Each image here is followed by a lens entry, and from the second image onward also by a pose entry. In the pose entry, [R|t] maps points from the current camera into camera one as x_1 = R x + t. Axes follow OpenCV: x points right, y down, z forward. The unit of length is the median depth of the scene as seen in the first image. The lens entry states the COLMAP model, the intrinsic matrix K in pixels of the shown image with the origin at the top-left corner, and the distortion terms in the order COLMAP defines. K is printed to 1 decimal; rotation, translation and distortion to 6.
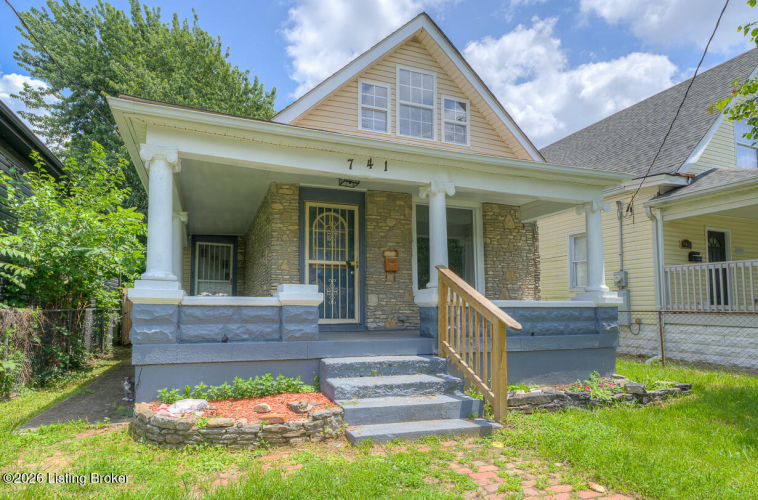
lens RADIAL K [[394.9, 0, 354.8], [0, 394.9, 285.7], [0, 0, 1]] dist [0.002122, 0.000614]
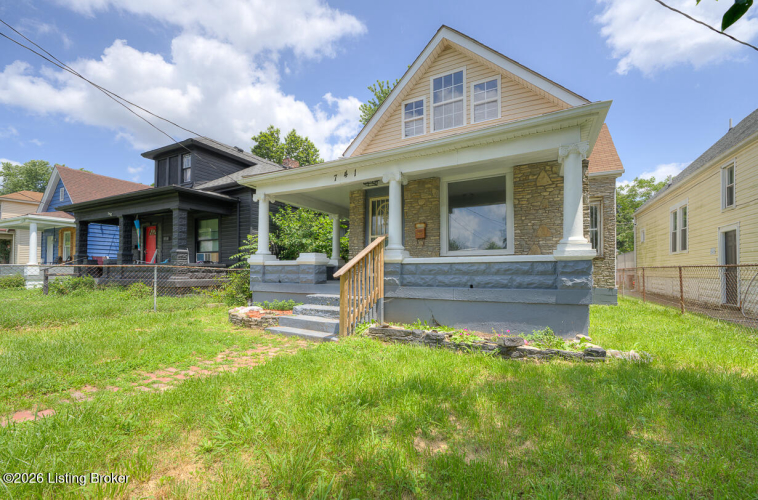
lens RADIAL K [[300.0, 0, 376.1], [0, 300.0, 265.4], [0, 0, 1]] dist [-0.000207, 0.000013]
pose [[0.696896, -0.016411, -0.716985, 0.715432], [0.046516, 0.998667, 0.022354, 0.025069], [0.715662, -0.048930, 0.696731, 0.169503]]
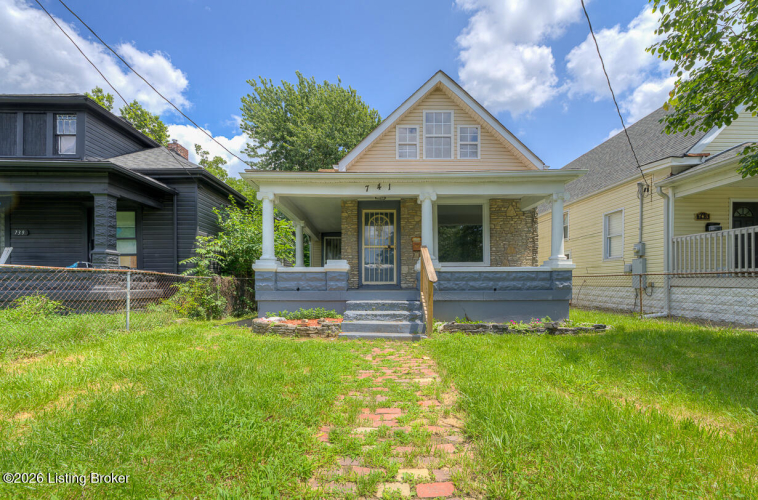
lens RADIAL K [[303.0, 0, 378.5], [0, 303.0, 283.0], [0, 0, 1]] dist [-0.001429, 0.000093]
pose [[0.947341, -0.005137, -0.320185, 0.325309], [0.024566, 0.998091, 0.056672, 0.018476], [0.319282, -0.061554, 0.945658, -0.175329]]
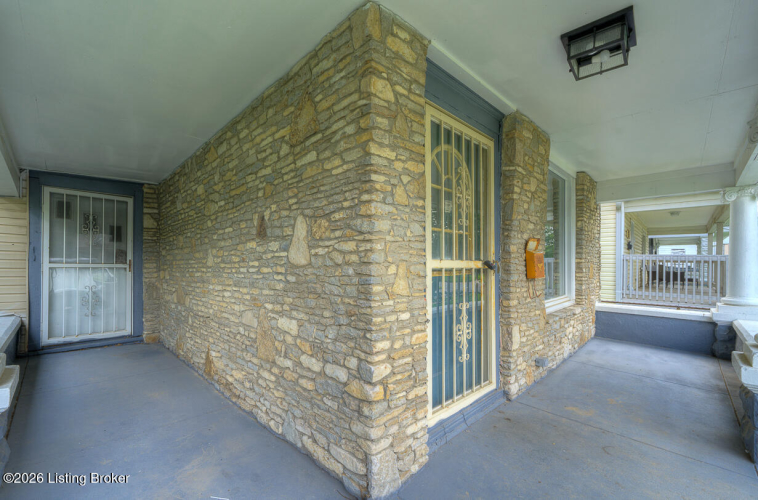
lens RADIAL K [[300.0, 0, 376.1], [0, 300.0, 265.4], [0, 0, 1]] dist [-0.000207, 0.000013]
pose [[0.904809, -0.003096, 0.425806, -0.276596], [-0.027247, 0.997503, 0.065150, -0.073454], [-0.424945, -0.070550, 0.902466, 0.720826]]
